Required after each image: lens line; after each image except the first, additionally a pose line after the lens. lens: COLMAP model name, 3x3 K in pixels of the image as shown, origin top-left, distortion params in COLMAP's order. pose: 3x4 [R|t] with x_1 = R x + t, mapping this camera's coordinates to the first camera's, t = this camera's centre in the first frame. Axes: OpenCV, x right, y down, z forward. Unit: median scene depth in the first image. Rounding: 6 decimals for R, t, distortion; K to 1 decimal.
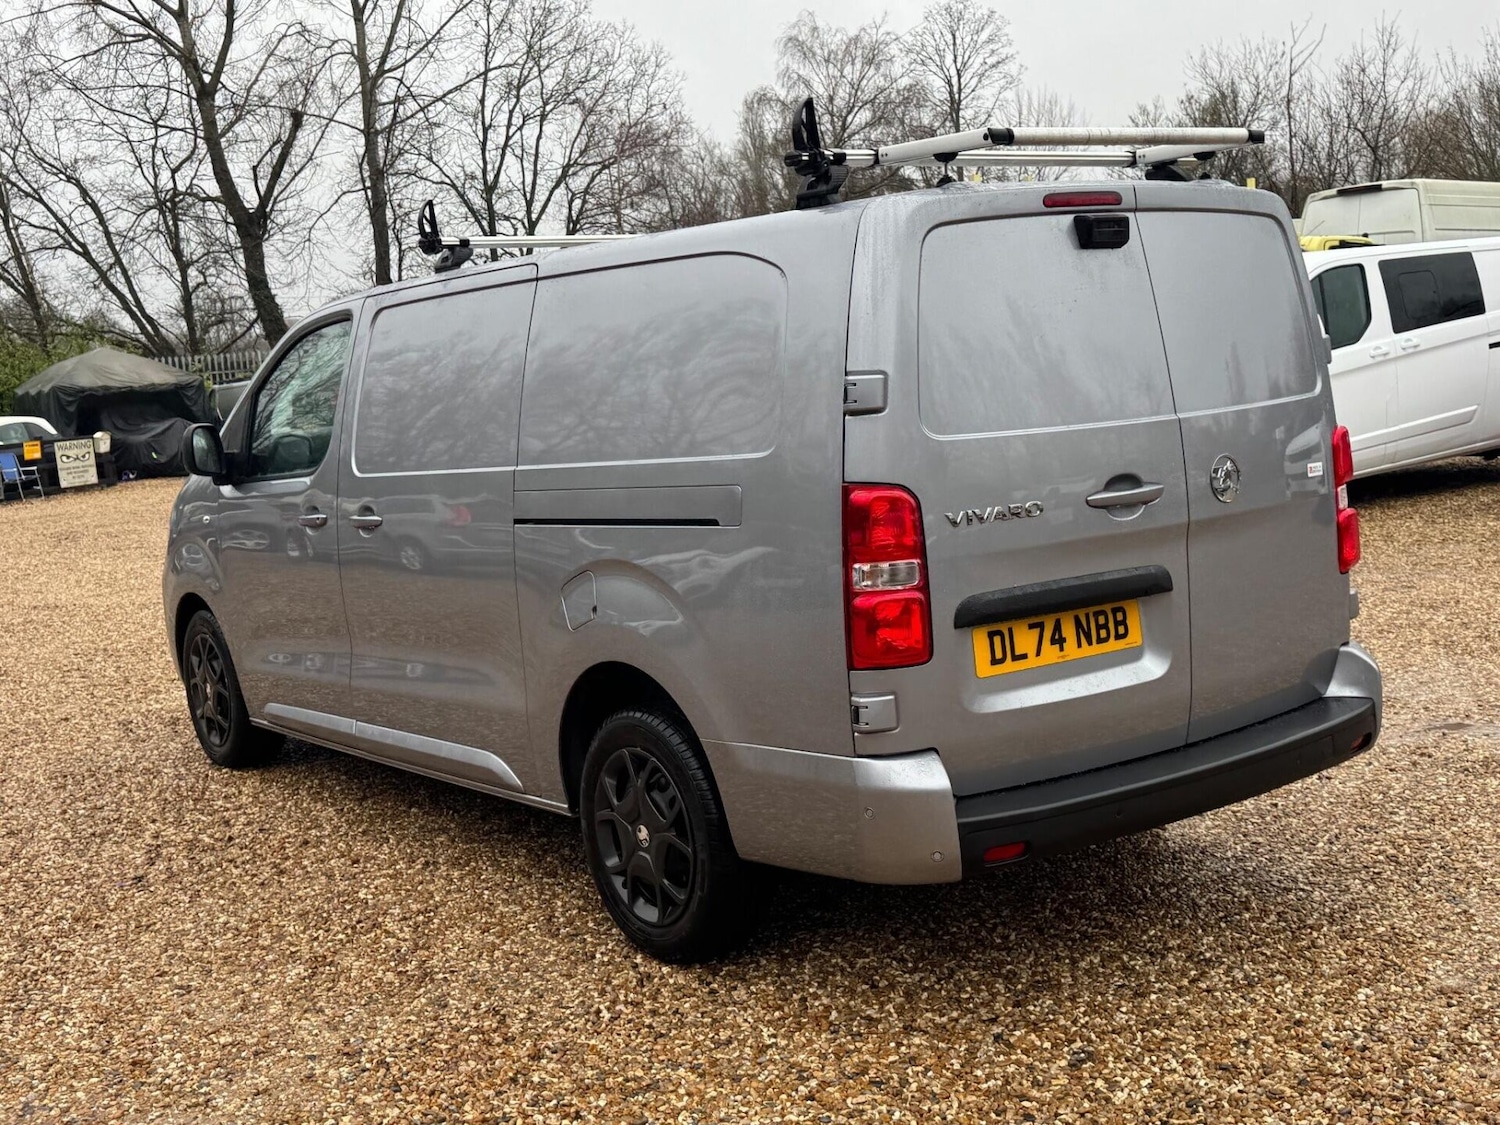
lens RADIAL K [[1676.8, 0, 741.8], [0, 1676.8, 568.8], [0, 0, 1]] dist [0.206246, -0.475534]
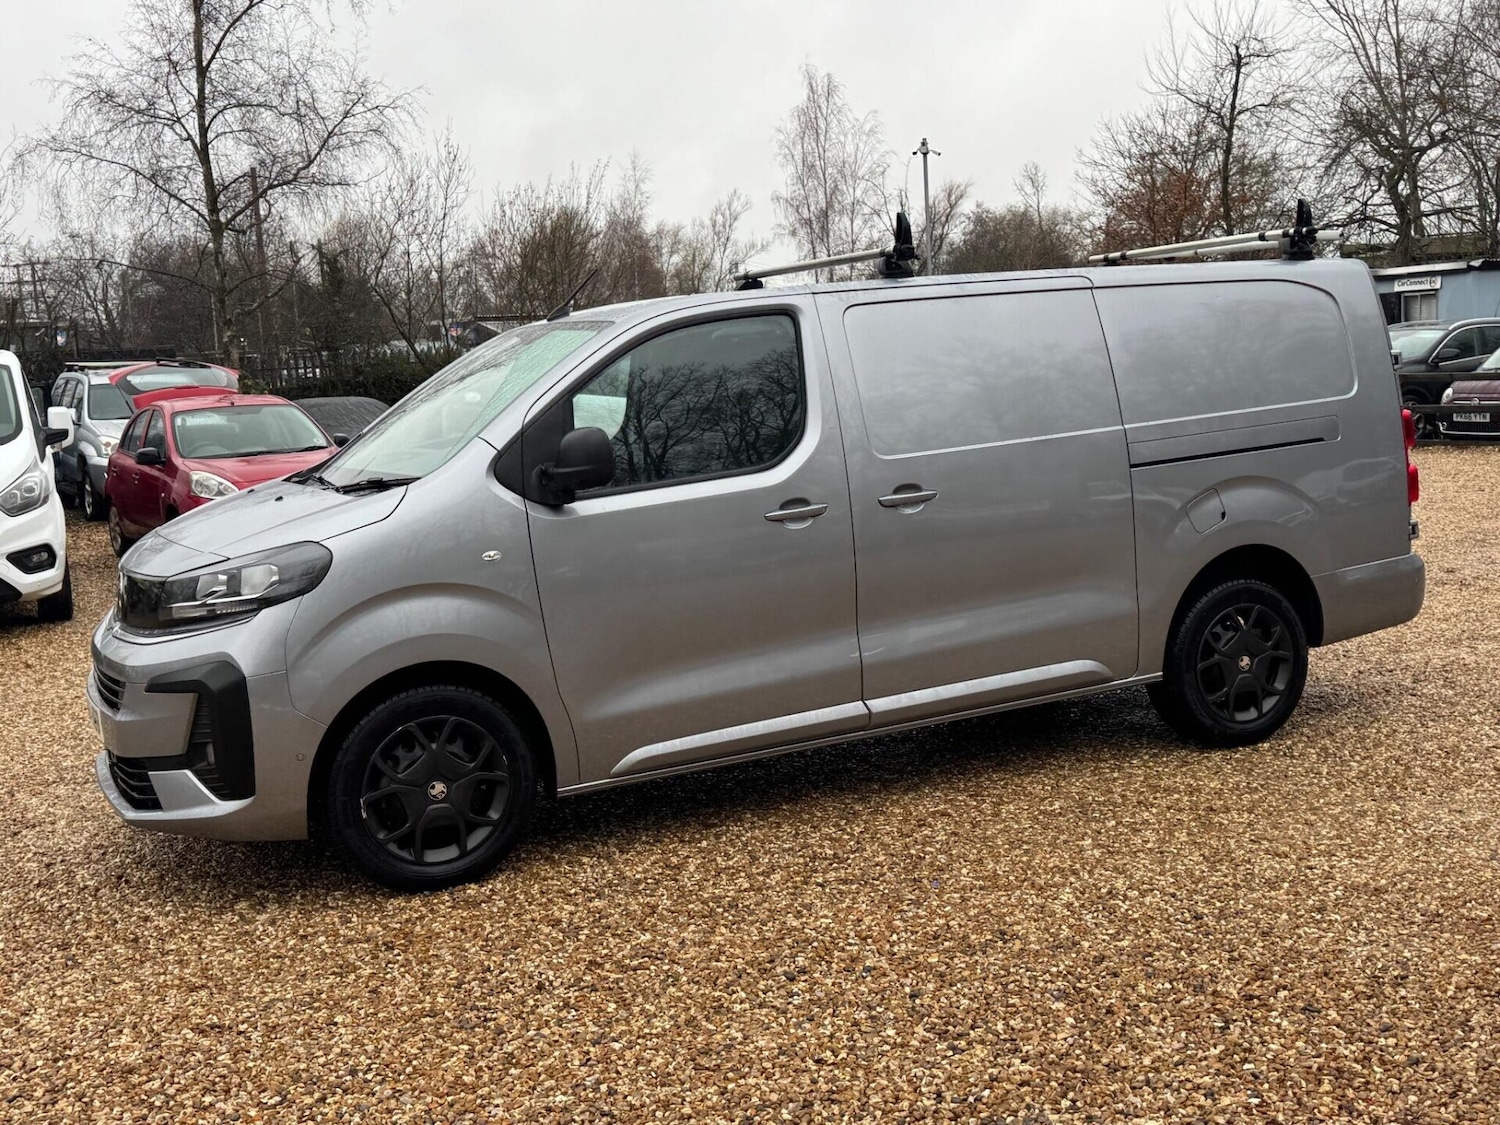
lens RADIAL K [[1676.8, 0, 741.8], [0, 1676.8, 568.8], [0, 0, 1]] dist [0.206246, -0.475534]
pose [[0.195789, -0.059805, 0.978821, -1.489282], [0.165441, 0.985846, 0.027142, -0.035114], [-0.966590, 0.156623, 0.202912, 1.025825]]
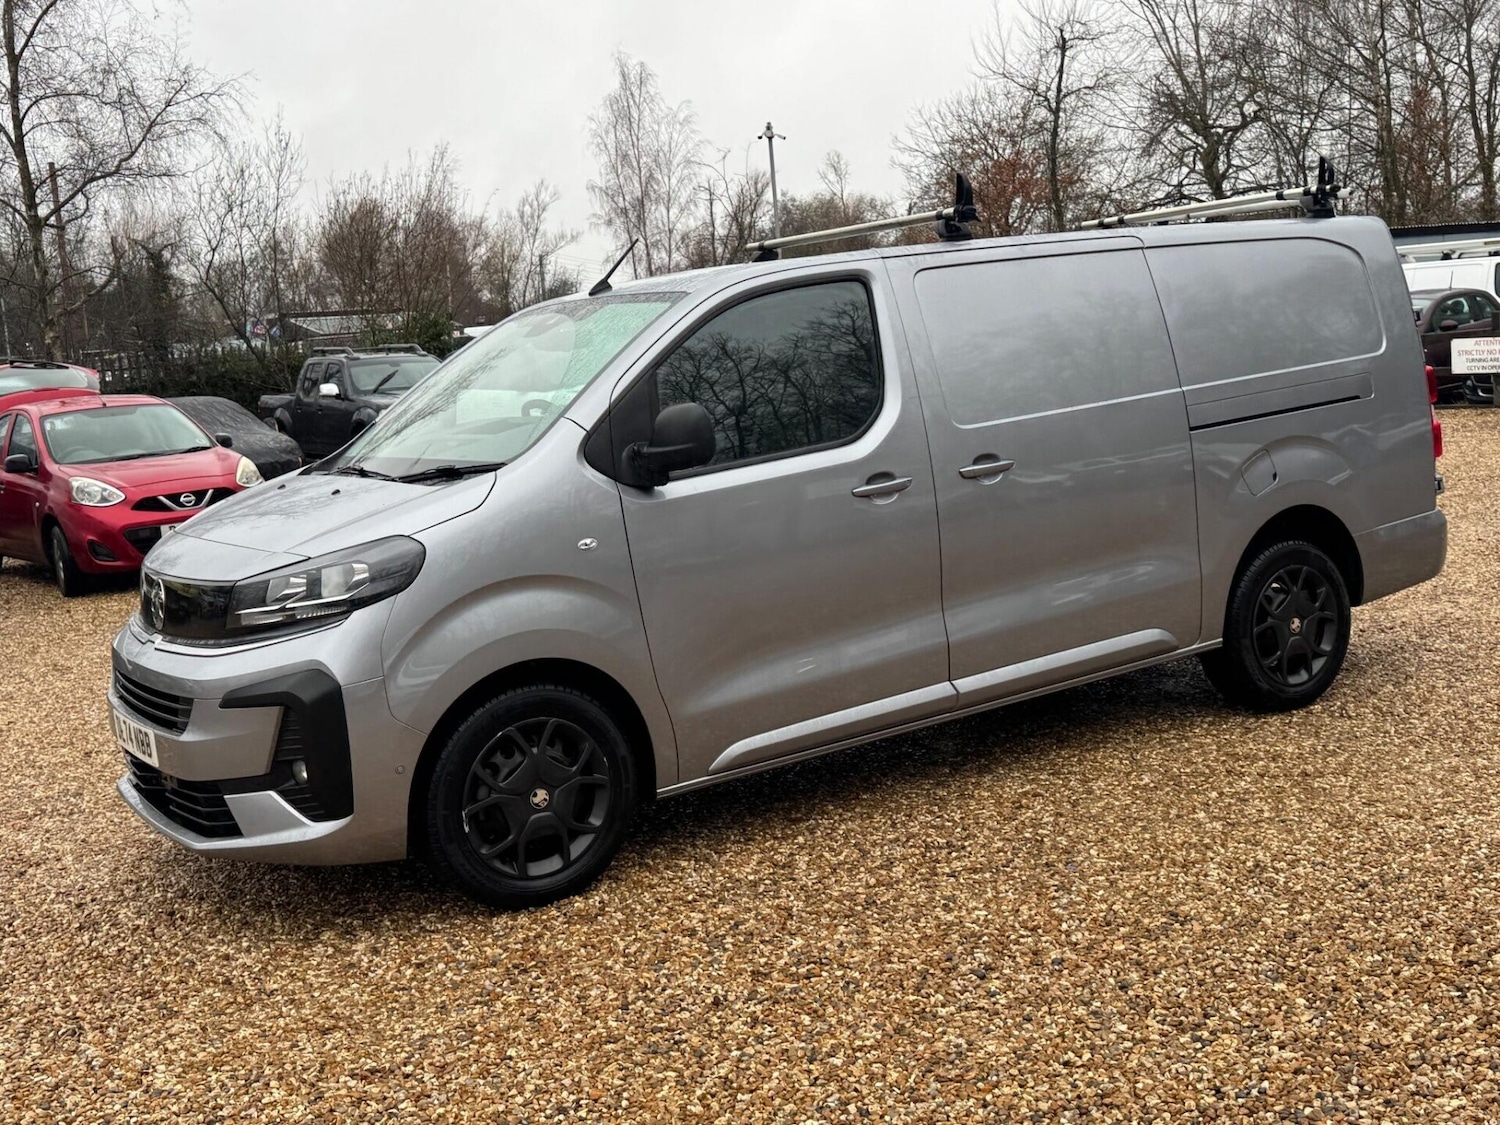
lens RADIAL K [[1677.2, 0, 743.8], [0, 1677.2, 561.5], [0, 0, 1]] dist [0.206927, -0.477353]
pose [[0.081713, -0.066405, 0.994441, -1.456076], [0.201582, 0.978257, 0.048761, -0.061069], [-0.976057, 0.196477, 0.093322, 1.219266]]
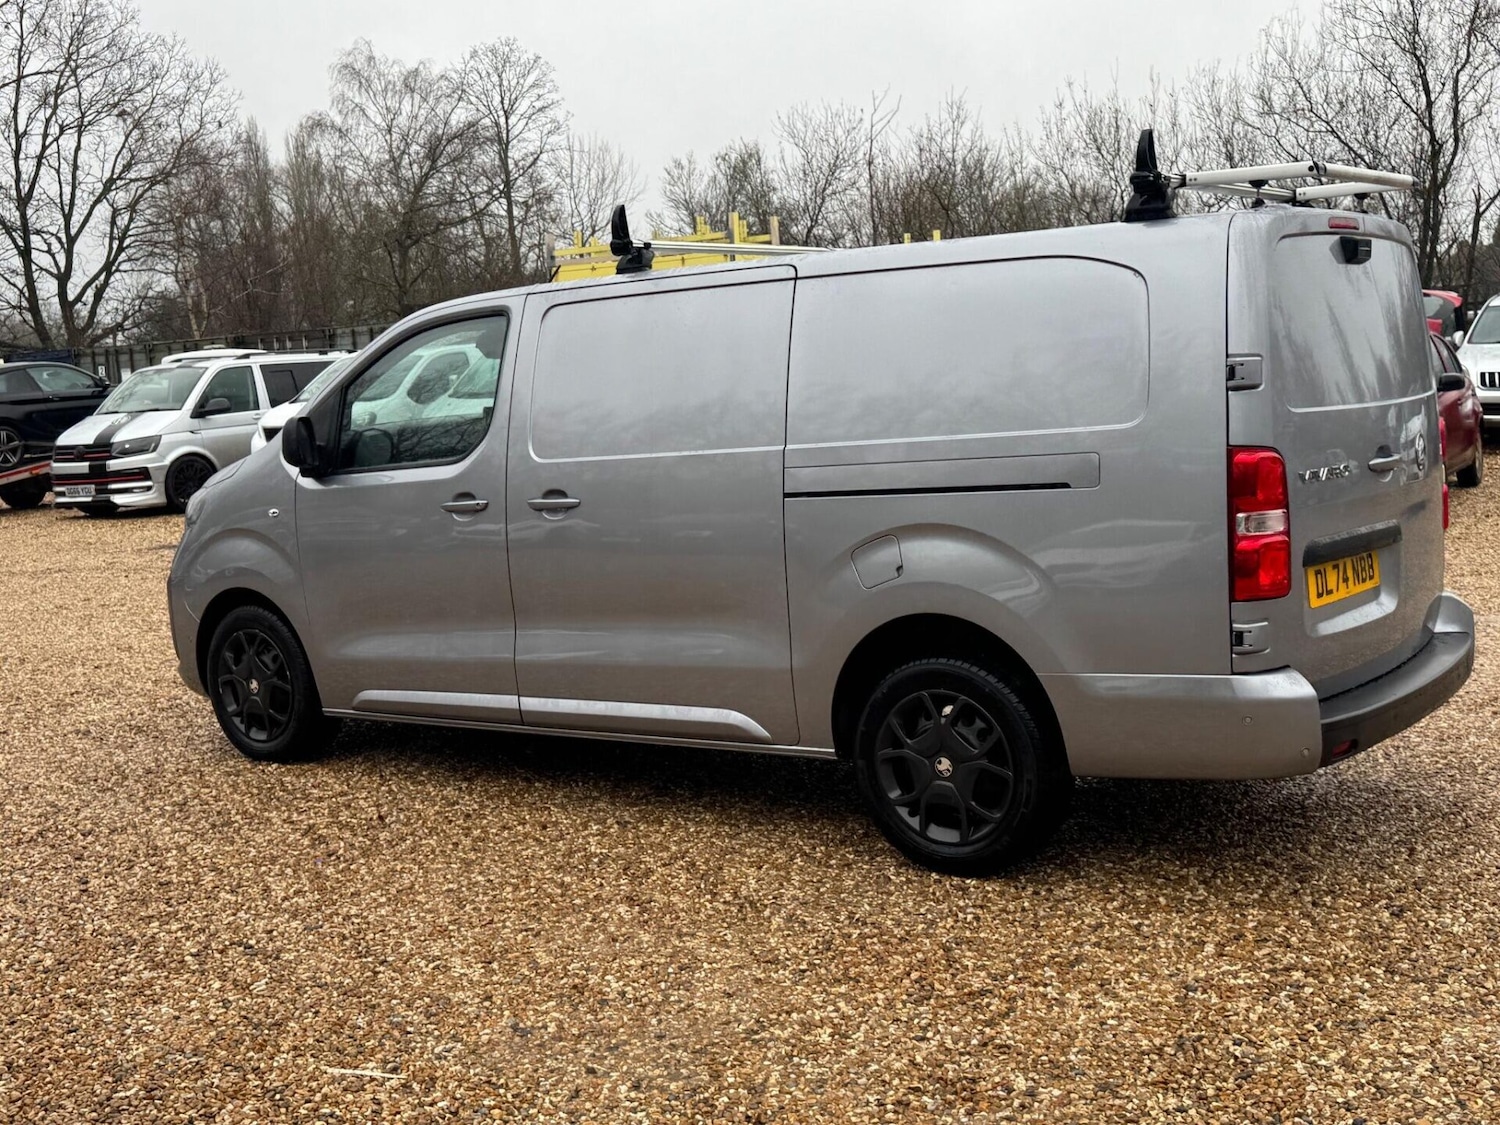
lens RADIAL K [[1676.8, 0, 741.8], [0, 1676.8, 568.8], [0, 0, 1]] dist [0.206246, -0.475534]
pose [[0.957416, -0.012329, 0.288448, -0.476627], [0.019012, 0.999612, -0.020376, 0.041791], [-0.288085, 0.024992, 0.957279, -0.050750]]
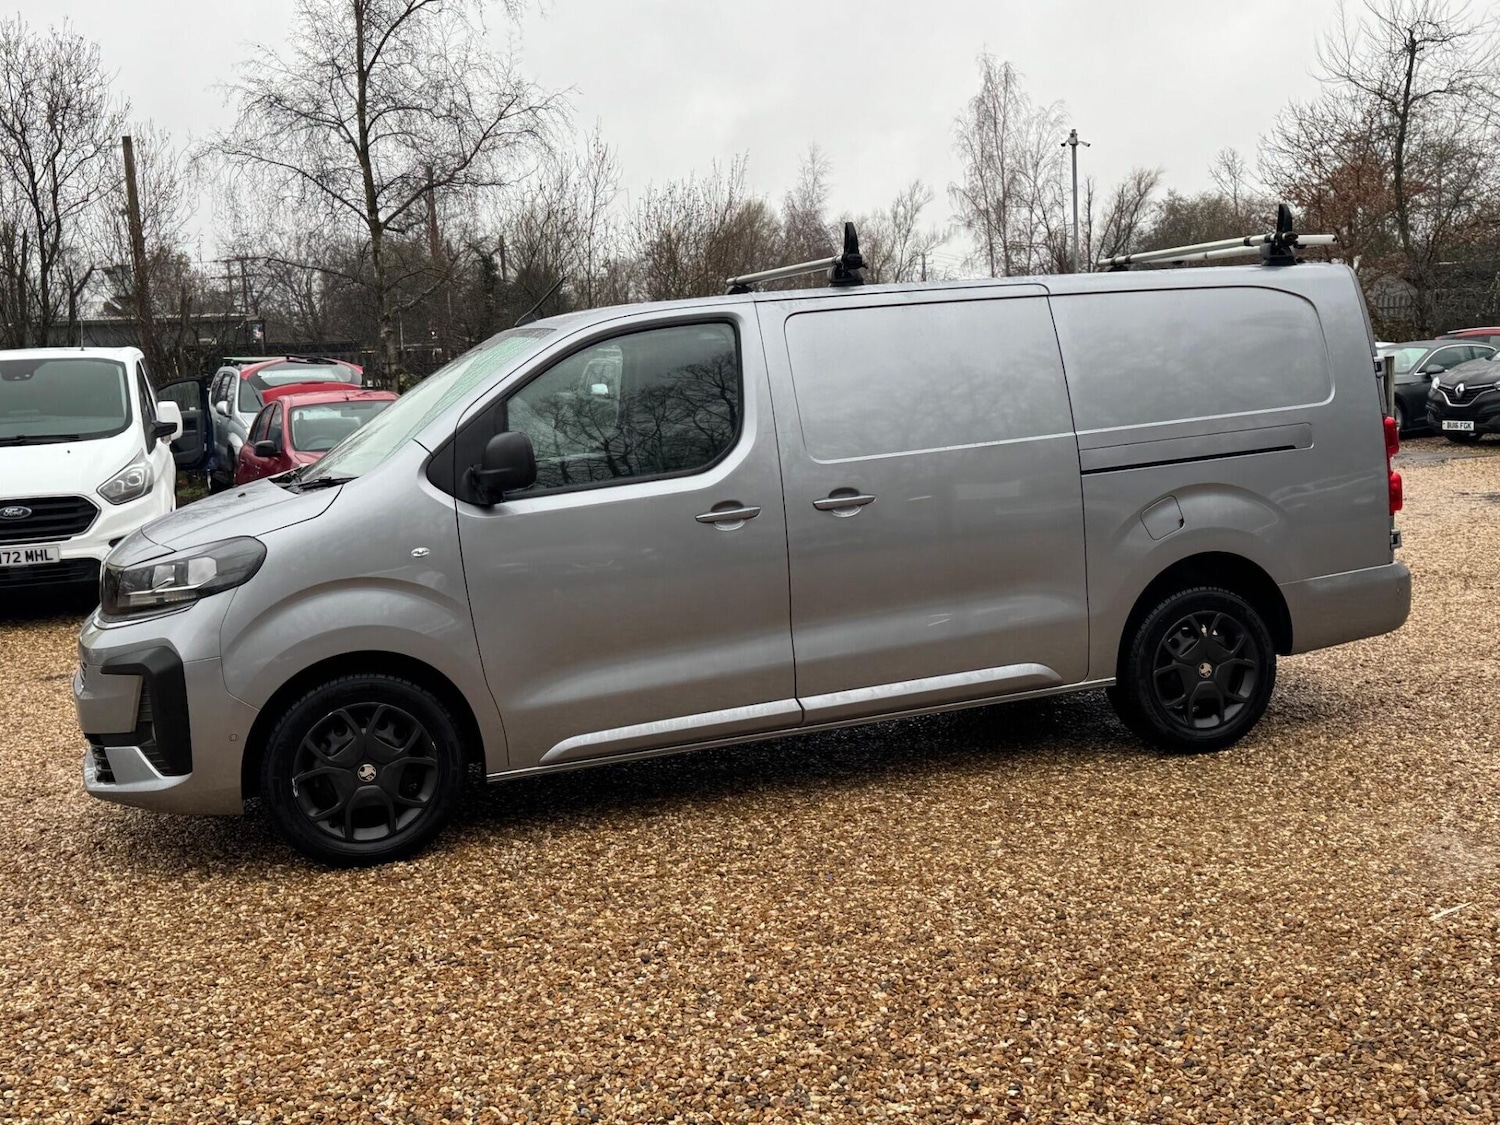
lens RADIAL K [[1676.8, 0, 742.6], [0, 1676.8, 578.3], [0, 0, 1]] dist [0.199414, -0.446020]
pose [[0.303532, -0.065199, 0.950588, -1.482986], [0.151031, 0.988335, 0.019563, -0.012182], [-0.940775, 0.137630, 0.309838, 0.838586]]
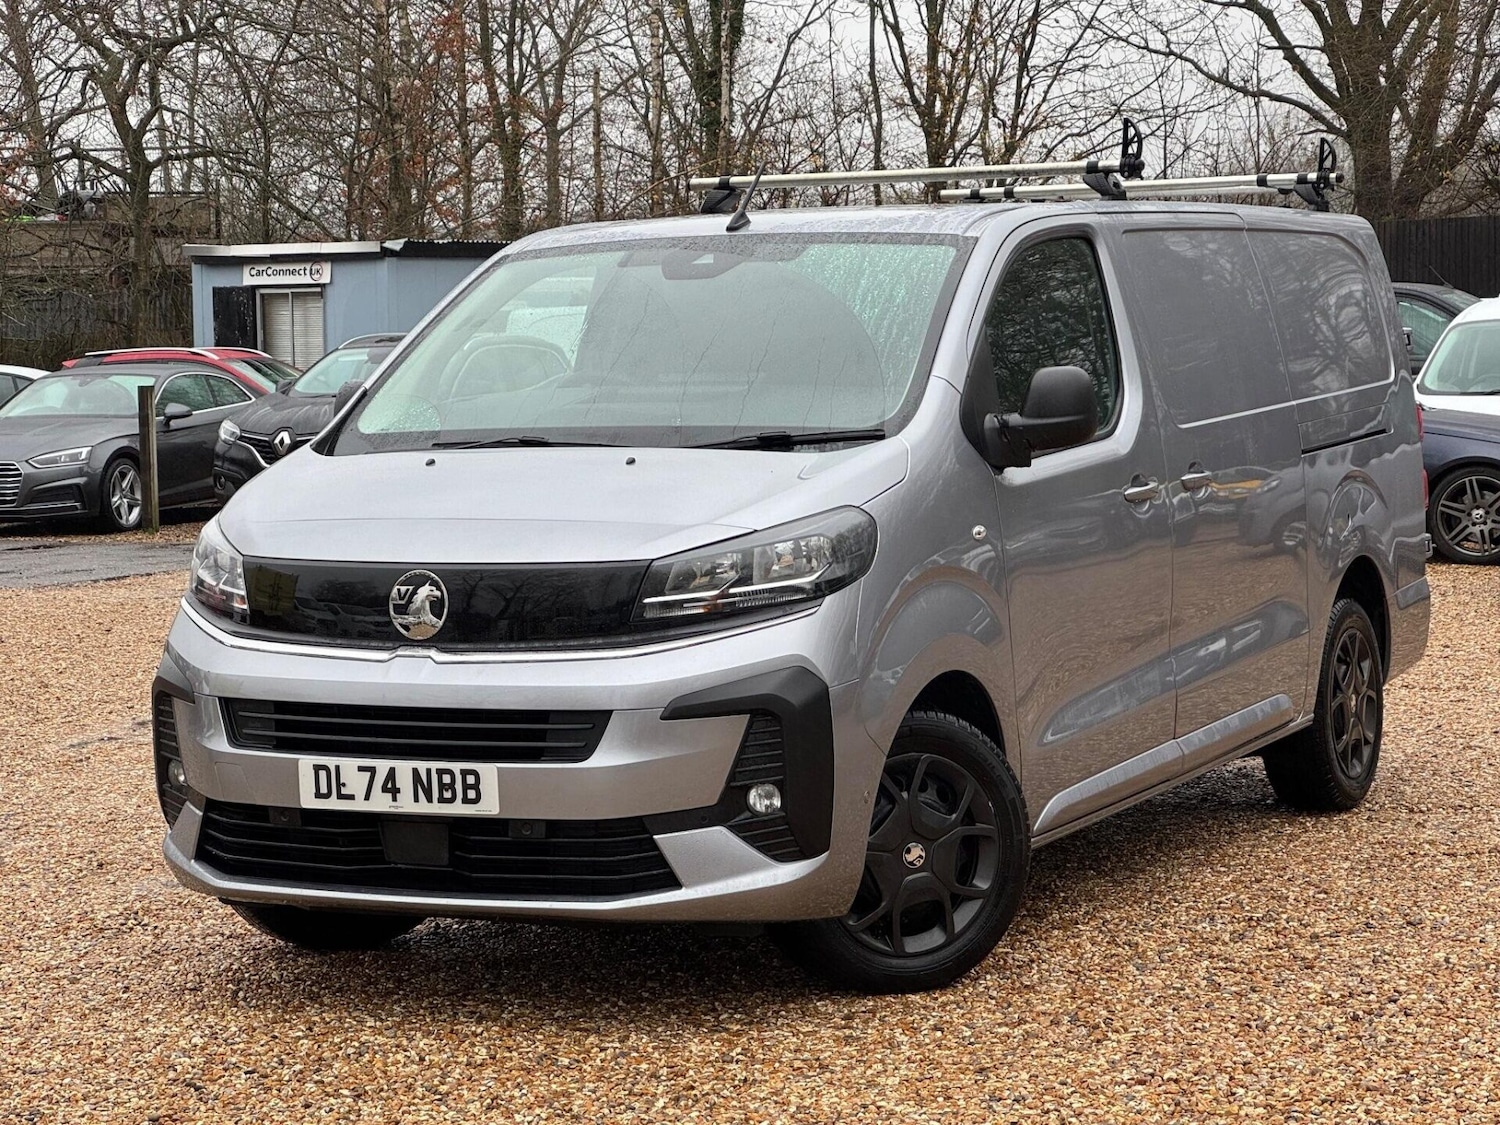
lens RADIAL K [[3432.5, 0, 693.8], [0, 3432.5, 566.2], [0, 0, 1]] dist [0.066697, 0.716541]
pose [[-0.432775, 0.019507, 0.901291, -1.901317], [0.165995, 0.984396, 0.058401, -0.146309], [-0.886088, 0.174884, -0.429260, 2.258333]]
